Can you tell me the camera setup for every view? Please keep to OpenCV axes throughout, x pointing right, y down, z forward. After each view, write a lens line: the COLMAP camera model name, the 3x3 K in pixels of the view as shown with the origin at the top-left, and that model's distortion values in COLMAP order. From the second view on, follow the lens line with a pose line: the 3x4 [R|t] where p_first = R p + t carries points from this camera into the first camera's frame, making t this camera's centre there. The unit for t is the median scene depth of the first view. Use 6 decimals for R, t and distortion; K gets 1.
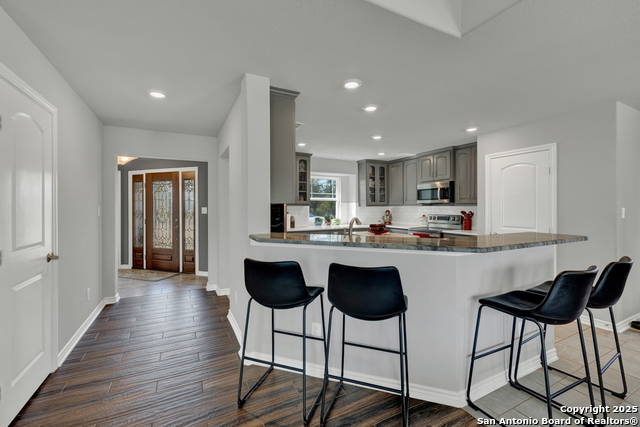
lens RADIAL K [[275.4, 0, 317.0], [0, 275.4, 210.3], [0, 0, 1]] dist [0.001677, 0.000187]
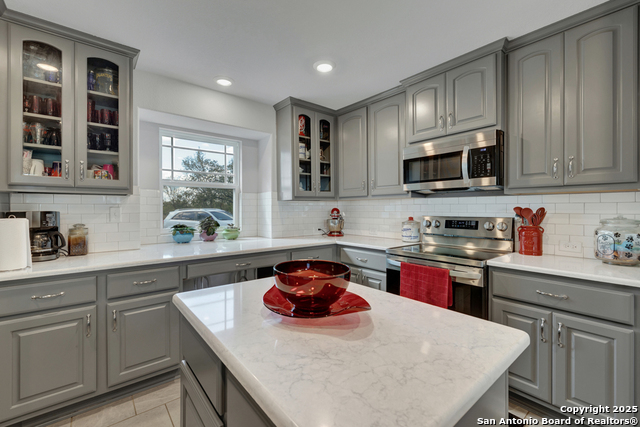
lens RADIAL K [[275.4, 0, 320.0], [0, 275.4, 209.9], [0, 0, 1]] dist [0.001677, 0.000187]
pose [[0.975016, -0.000999, 0.222133, 0.136494], [0.002351, 0.999980, -0.005818, 0.006820], [-0.222123, 0.006195, 0.974999, 0.603026]]
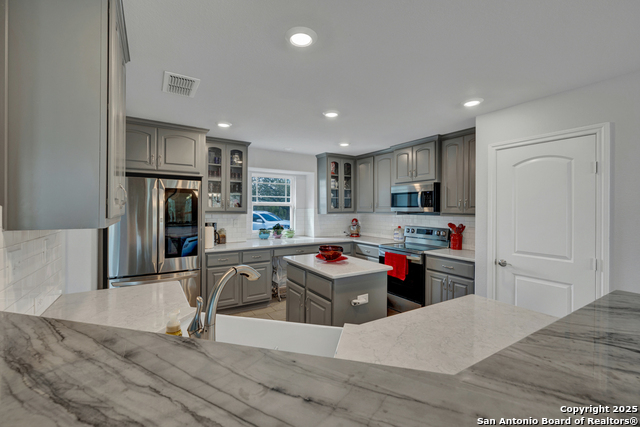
lens RADIAL K [[275.4, 0, 318.2], [0, 275.4, 210.1], [0, 0, 1]] dist [0.001677, 0.000187]
pose [[0.996441, 0.006030, 0.084074, 0.101952], [-0.005860, 0.999980, -0.002264, -0.026459], [-0.084086, 0.001763, 0.996457, 0.265912]]
